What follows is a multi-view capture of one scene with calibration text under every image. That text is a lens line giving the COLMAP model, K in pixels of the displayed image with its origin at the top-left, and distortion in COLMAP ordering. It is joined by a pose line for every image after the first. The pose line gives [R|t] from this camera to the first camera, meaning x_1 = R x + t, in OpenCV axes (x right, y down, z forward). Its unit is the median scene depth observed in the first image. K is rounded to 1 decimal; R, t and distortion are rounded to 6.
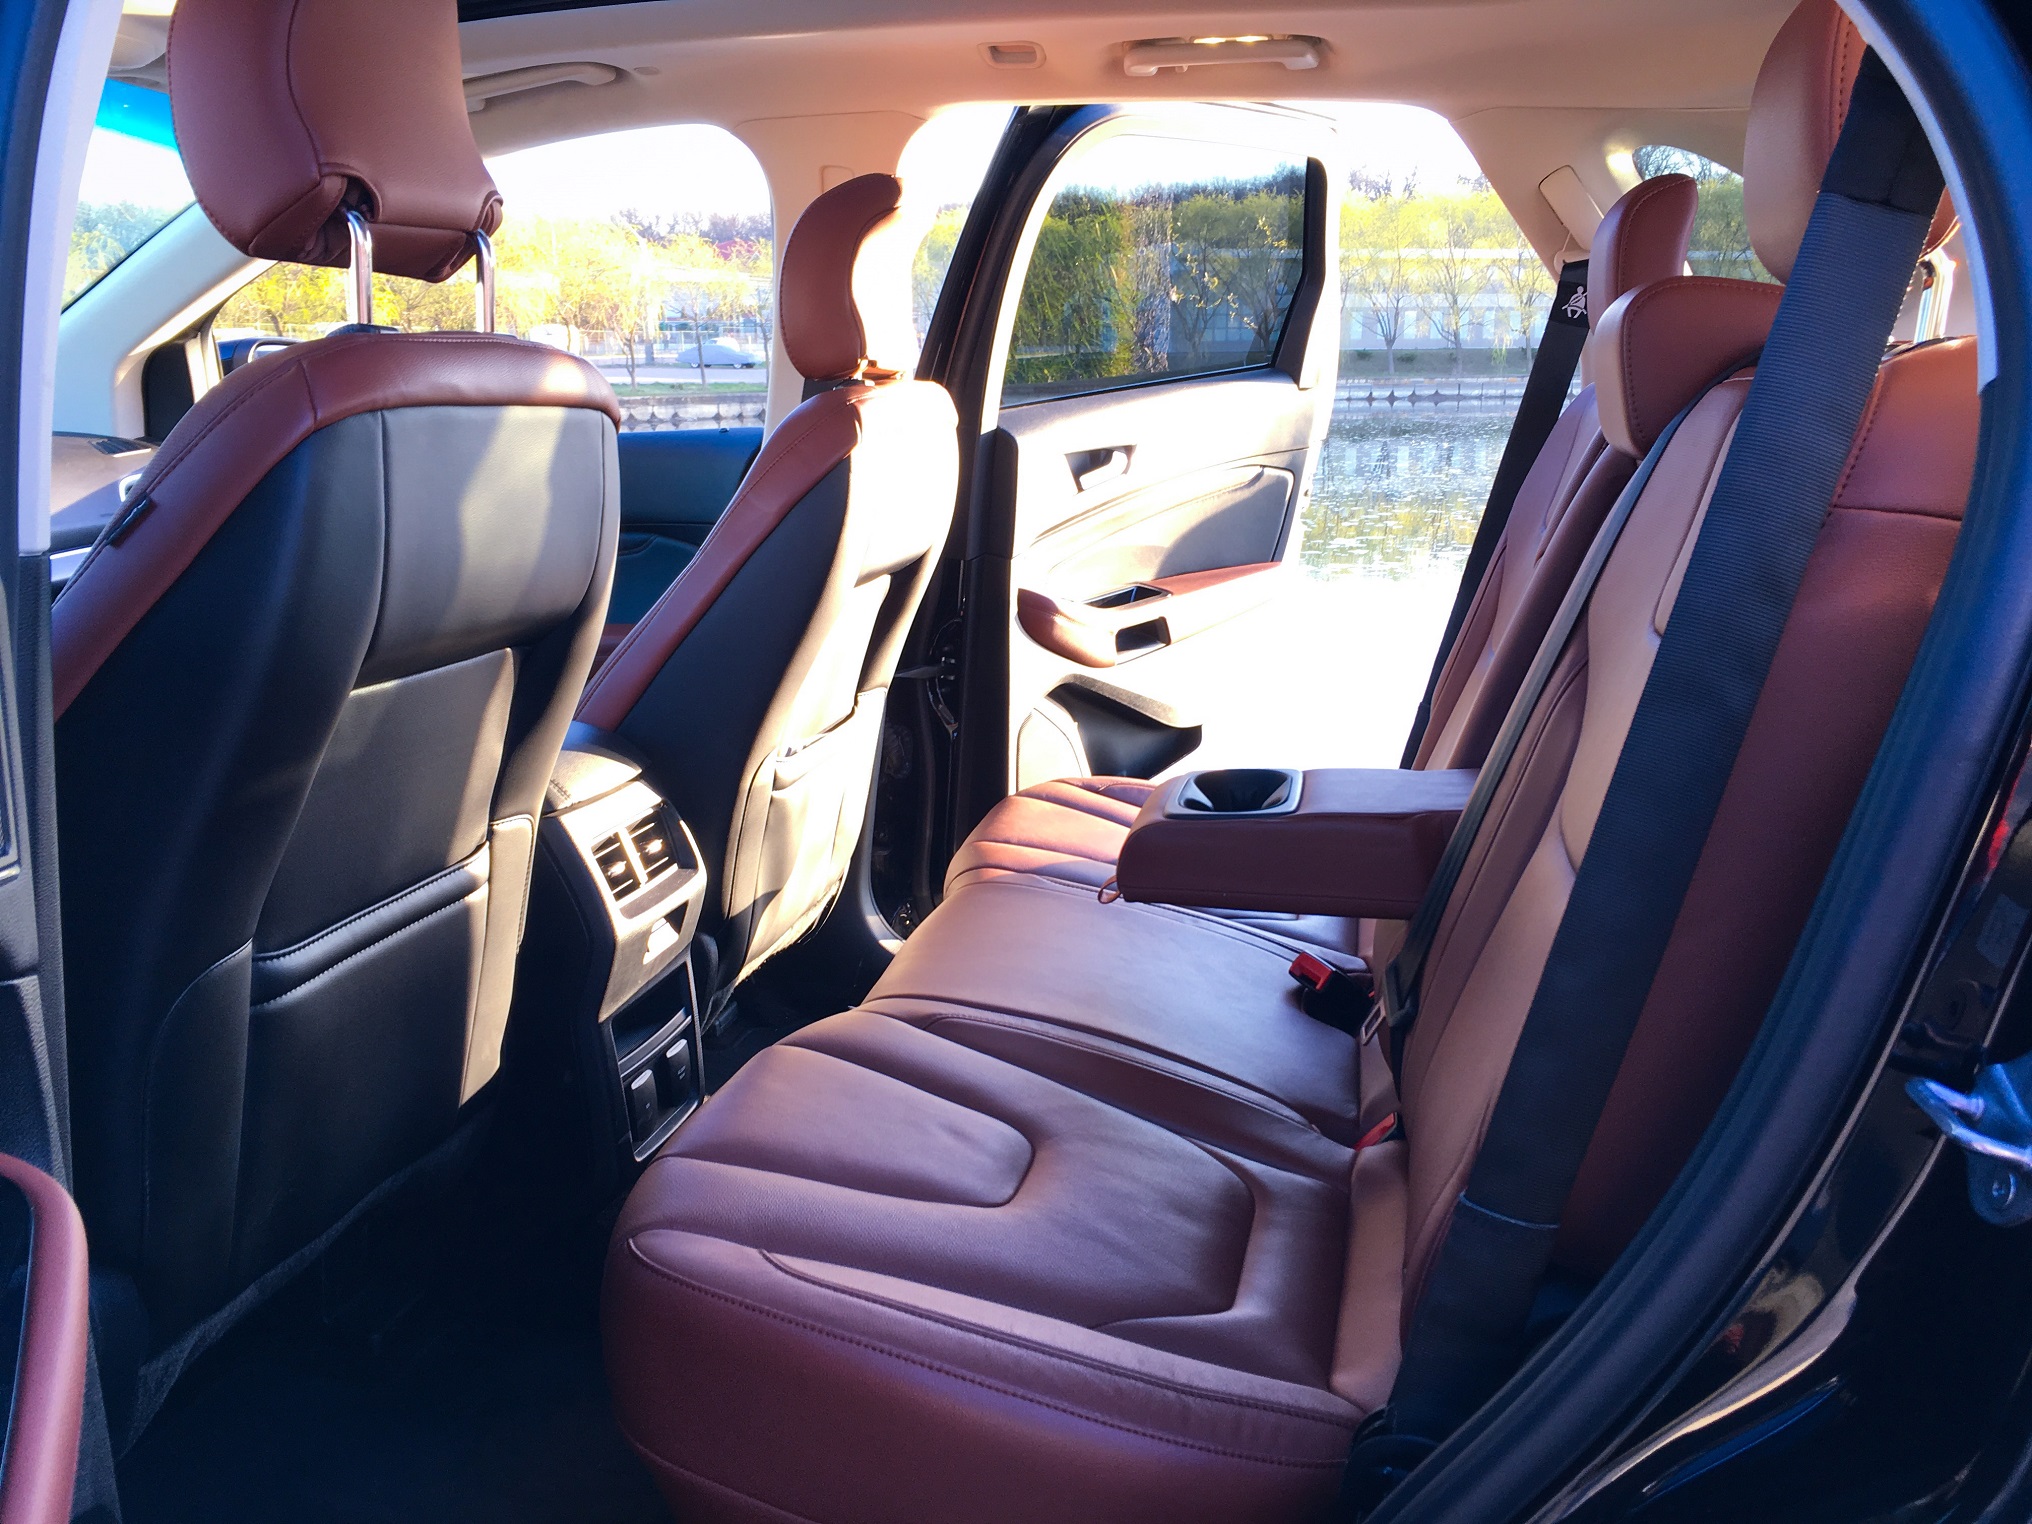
lens RADIAL K [[1689.6, 0, 1016.0], [0, 1689.6, 762.0], [0, 0, 1]] dist [0.058868, -0.000938]
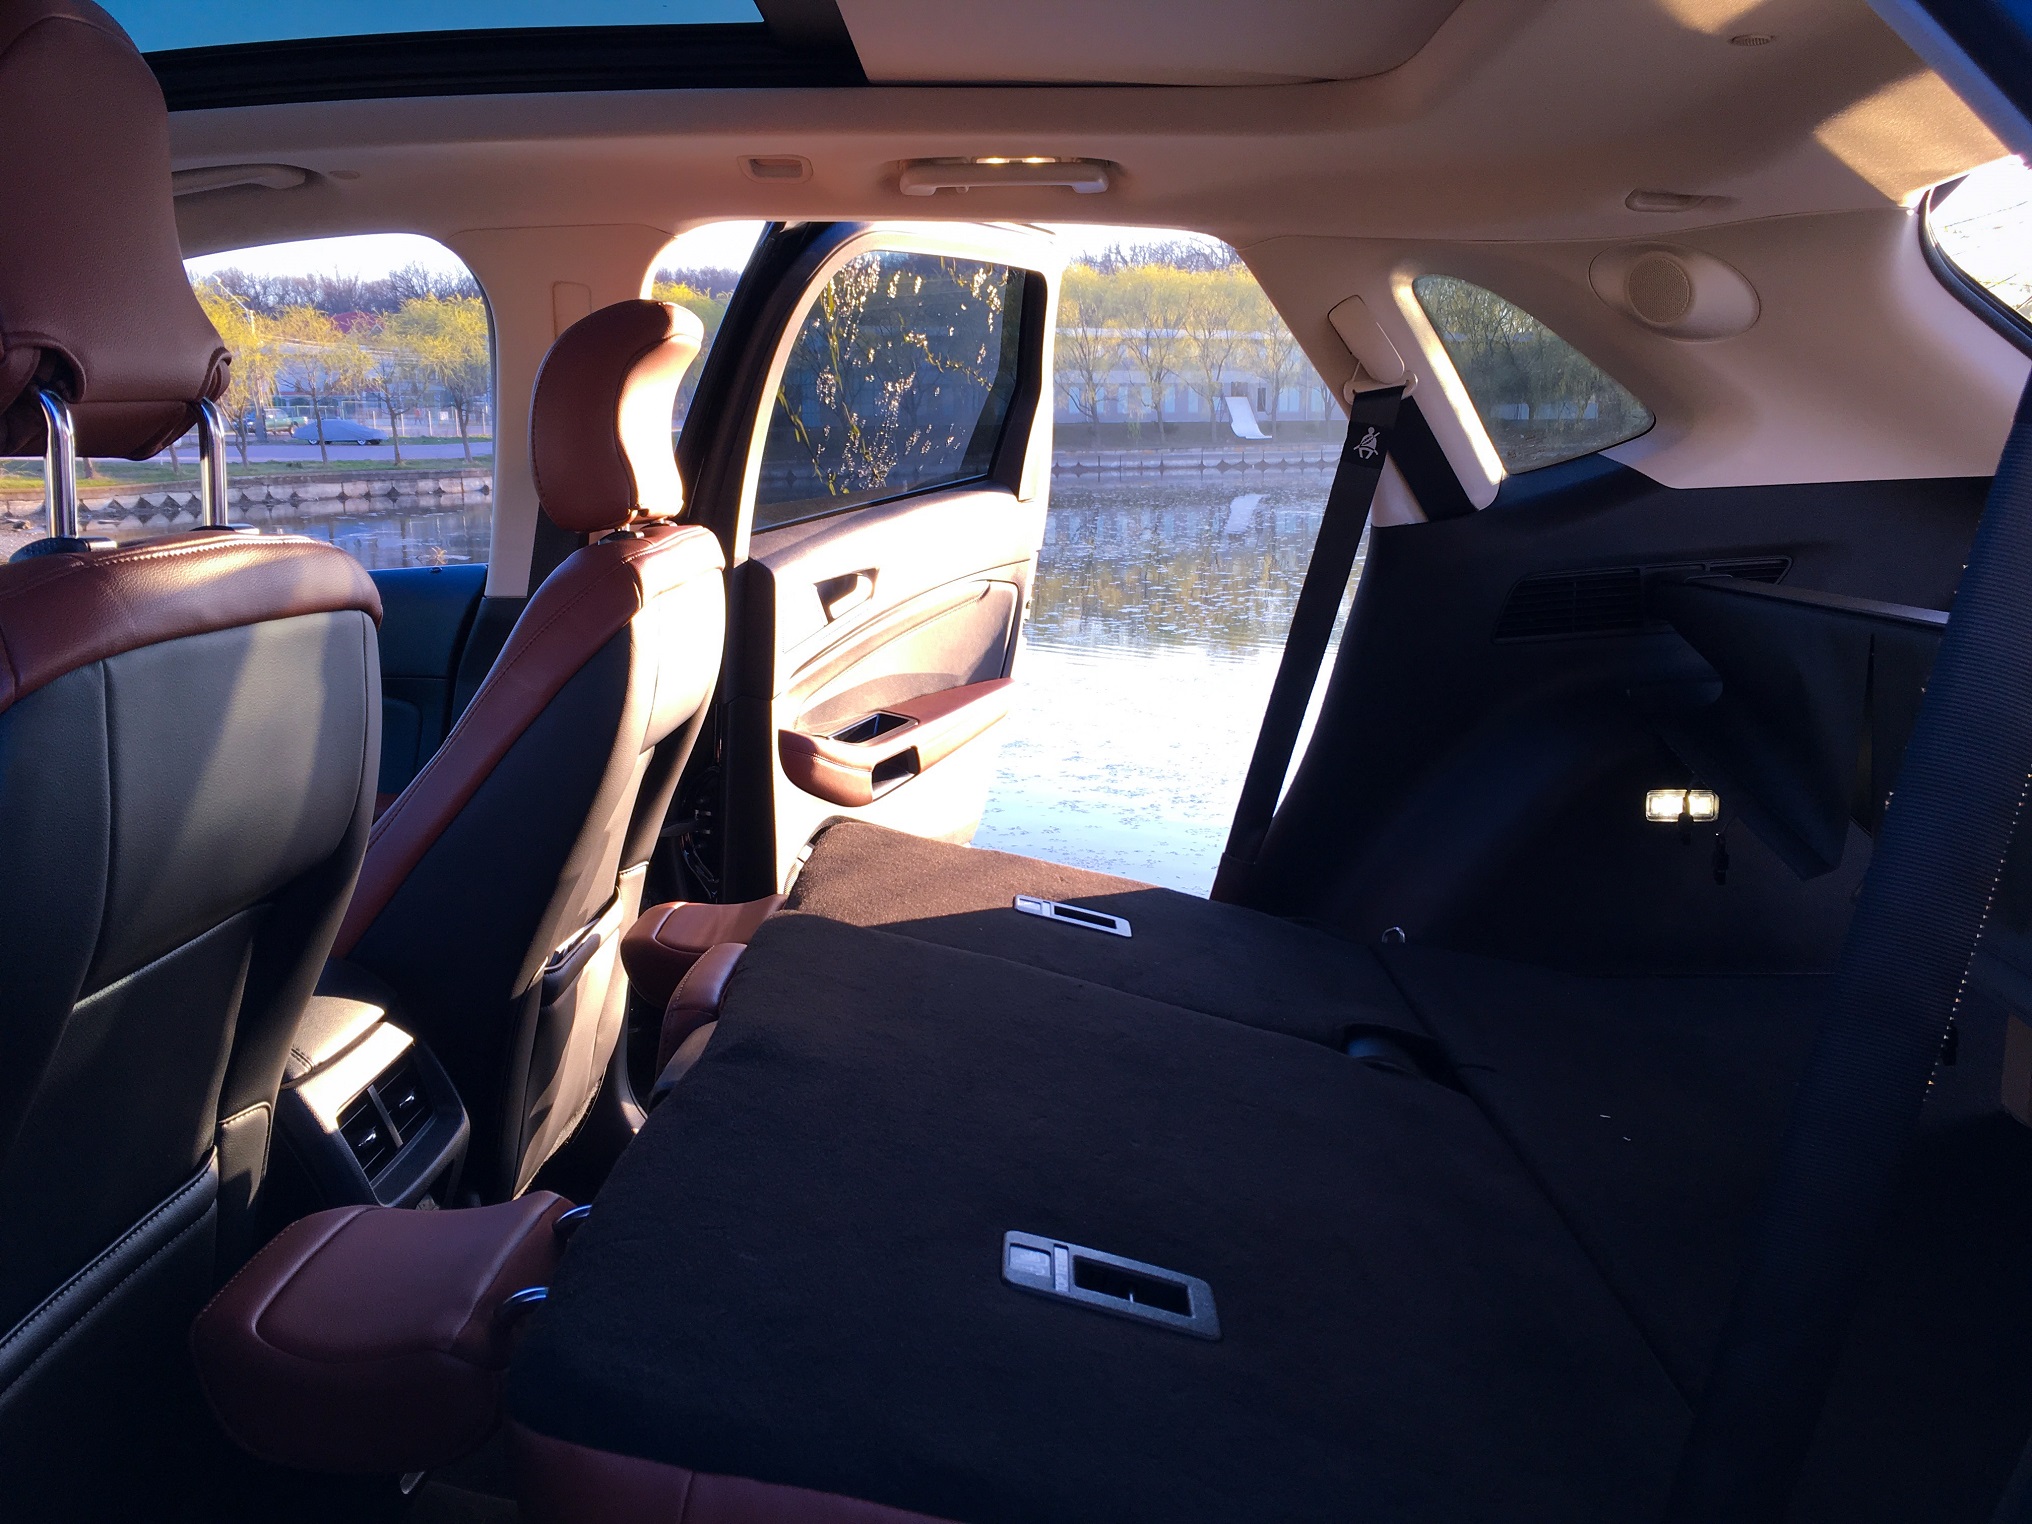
lens RADIAL K [[1708.1, 0, 1016.0], [0, 1708.1, 762.0], [0, 0, 1]] dist [0.037370, -0.003714]
pose [[0.980275, -0.043453, 0.192802, -0.068839], [0.051893, 0.997893, -0.038945, -0.059487], [-0.190703, 0.048182, 0.980465, 0.099573]]
